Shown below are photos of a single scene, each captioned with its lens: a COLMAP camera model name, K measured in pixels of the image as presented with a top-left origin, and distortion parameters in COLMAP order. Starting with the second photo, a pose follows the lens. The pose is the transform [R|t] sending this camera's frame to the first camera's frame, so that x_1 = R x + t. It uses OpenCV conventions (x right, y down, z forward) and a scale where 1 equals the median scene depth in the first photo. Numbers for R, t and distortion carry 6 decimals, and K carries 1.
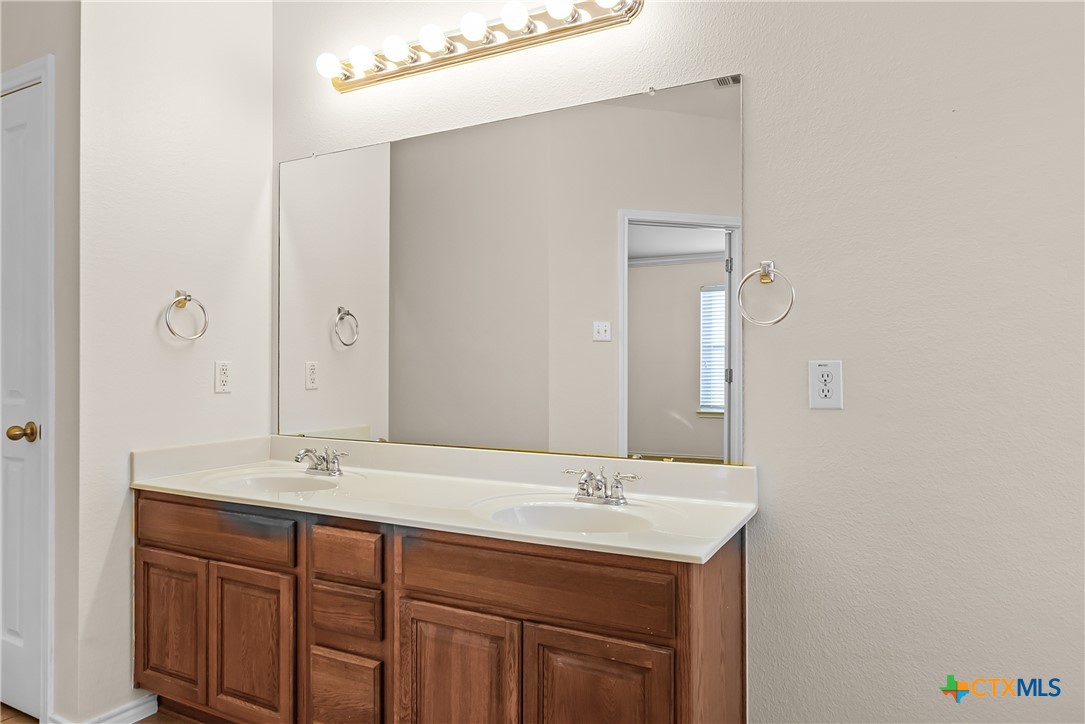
lens RADIAL K [[674.1, 0, 542.5], [0, 674.1, 362.0], [0, 0, 1]] dist [0.000946, 0.000115]
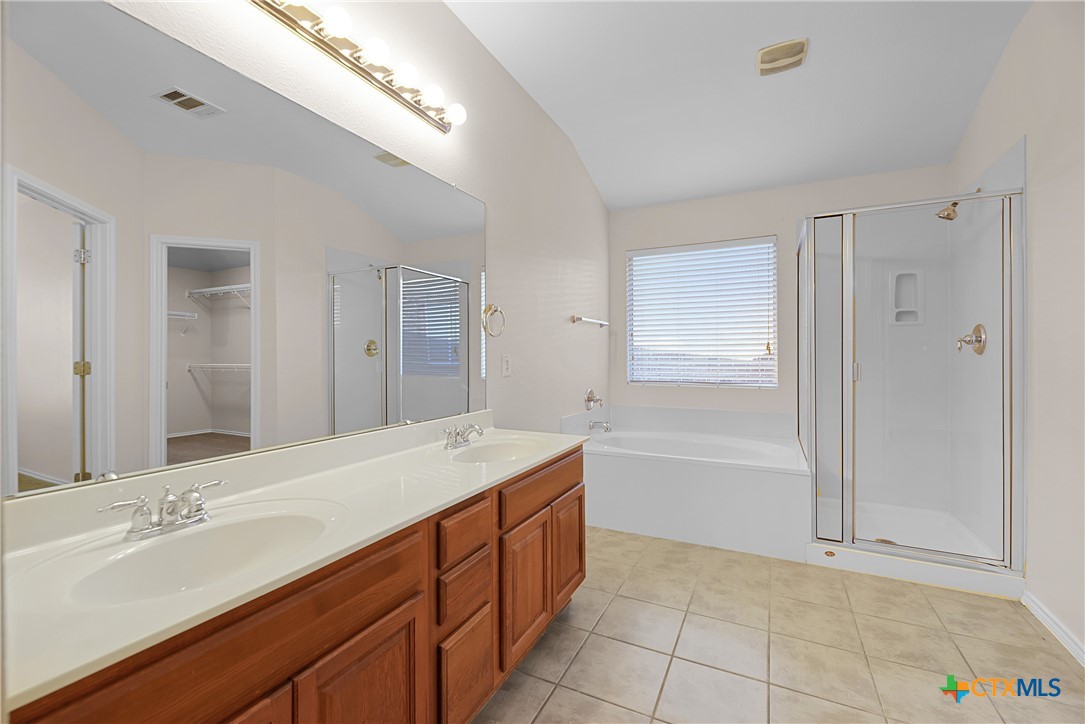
lens RADIAL K [[457.7, 0, 542.5], [0, 457.7, 362.0], [0, 0, 1]] dist [0.000200, 0.000040]
pose [[-0.006059, -0.018809, 0.999805, -0.958520], [0.000315, 0.999823, 0.018811, -0.003465], [-0.999982, 0.000429, -0.006052, 0.821737]]
